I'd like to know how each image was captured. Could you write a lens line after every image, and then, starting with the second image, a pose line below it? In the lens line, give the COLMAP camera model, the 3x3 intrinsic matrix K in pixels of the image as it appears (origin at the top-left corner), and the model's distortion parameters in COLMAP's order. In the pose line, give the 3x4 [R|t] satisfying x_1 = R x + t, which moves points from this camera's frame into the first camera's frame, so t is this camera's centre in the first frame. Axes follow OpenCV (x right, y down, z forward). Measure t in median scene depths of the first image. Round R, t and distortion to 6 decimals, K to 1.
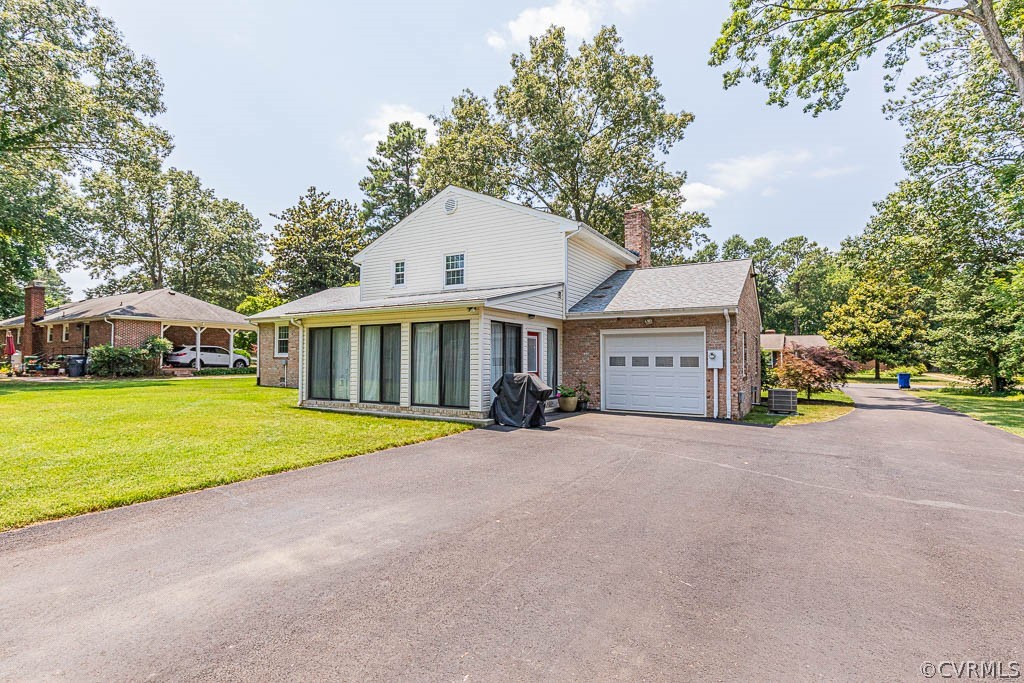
lens RADIAL K [[487.8, 0, 512.0], [0, 487.8, 341.5], [0, 0, 1]] dist [0.002472, 0.000157]
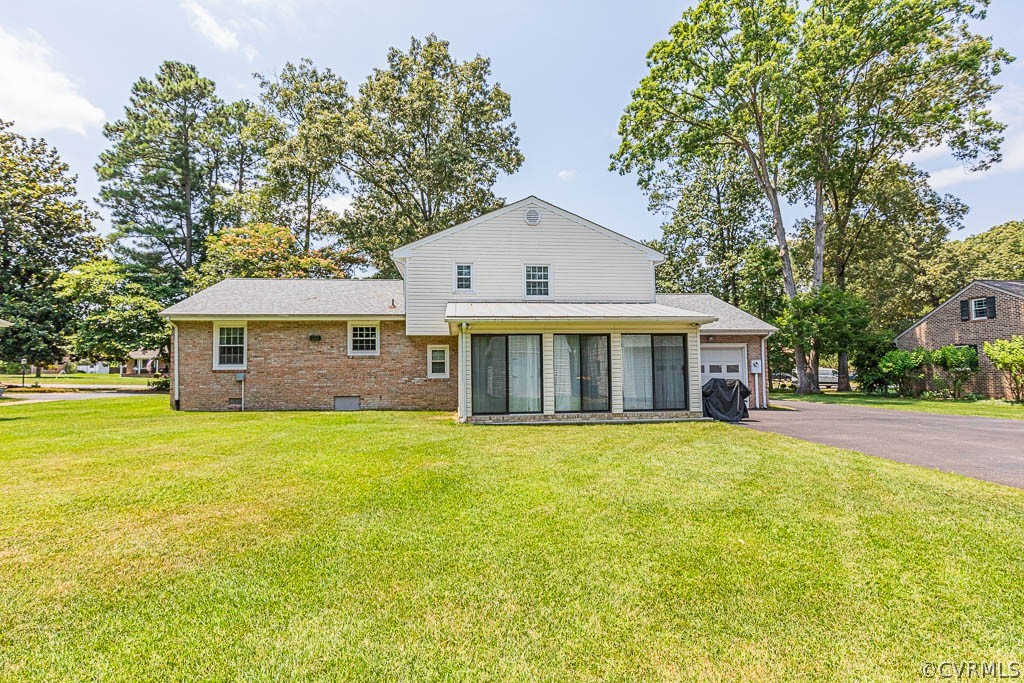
lens RADIAL K [[499.9, 0, 512.0], [0, 499.9, 341.5], [0, 0, 1]] dist [0.002086, 0.000221]
pose [[0.806470, 0.023743, 0.590798, -0.762770], [-0.010253, 0.999605, -0.026177, 0.006959], [-0.591186, 0.015053, 0.806395, 0.193536]]
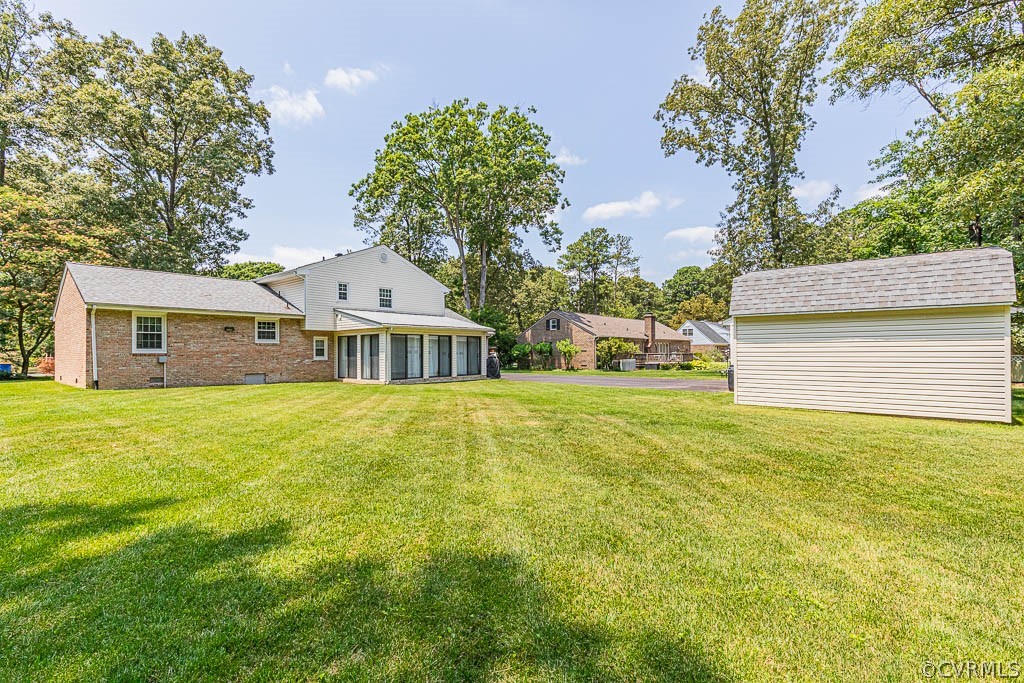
lens RADIAL K [[470.9, 0, 512.0], [0, 470.9, 341.5], [0, 0, 1]] dist [-0.000066, -0.000074]
pose [[0.177731, 0.019044, 0.983895, -1.552365], [-0.030774, 0.999431, -0.013785, 0.004489], [-0.983598, -0.027829, 0.178216, 0.305756]]
